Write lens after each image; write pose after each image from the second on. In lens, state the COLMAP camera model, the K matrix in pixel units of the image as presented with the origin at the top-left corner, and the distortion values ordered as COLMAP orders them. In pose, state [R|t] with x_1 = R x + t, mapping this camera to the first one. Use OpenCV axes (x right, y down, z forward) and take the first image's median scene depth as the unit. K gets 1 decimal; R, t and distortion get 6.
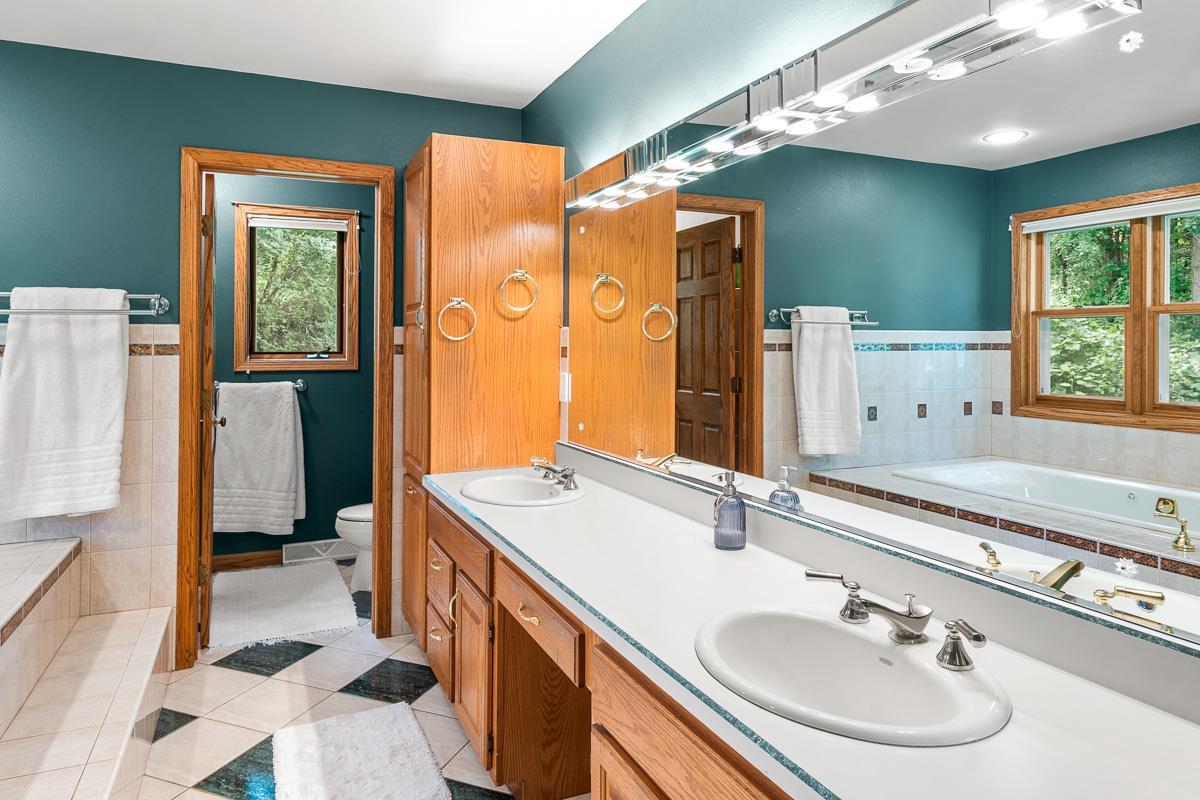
lens RADIAL K [[725.0, 0, 597.4], [0, 725.0, 331.9], [0, 0, 1]] dist [-0.000041, 0.000679]
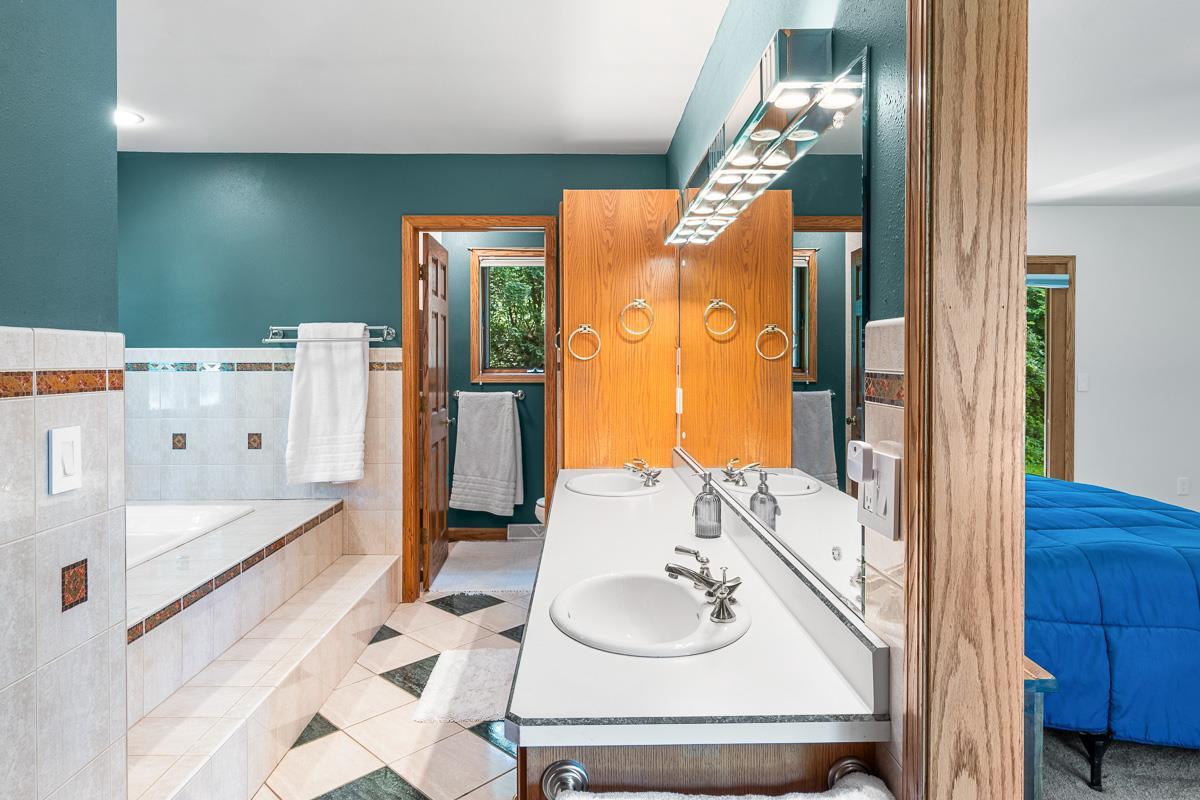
lens RADIAL K [[714.0, 0, 601.3], [0, 714.0, 356.2], [0, 0, 1]] dist [-0.002308, -0.000165]
pose [[0.924142, -0.001634, -0.382047, 0.274982], [0.006792, 0.999903, 0.012154, -0.008227], [0.381990, -0.013827, 0.924063, -0.085655]]
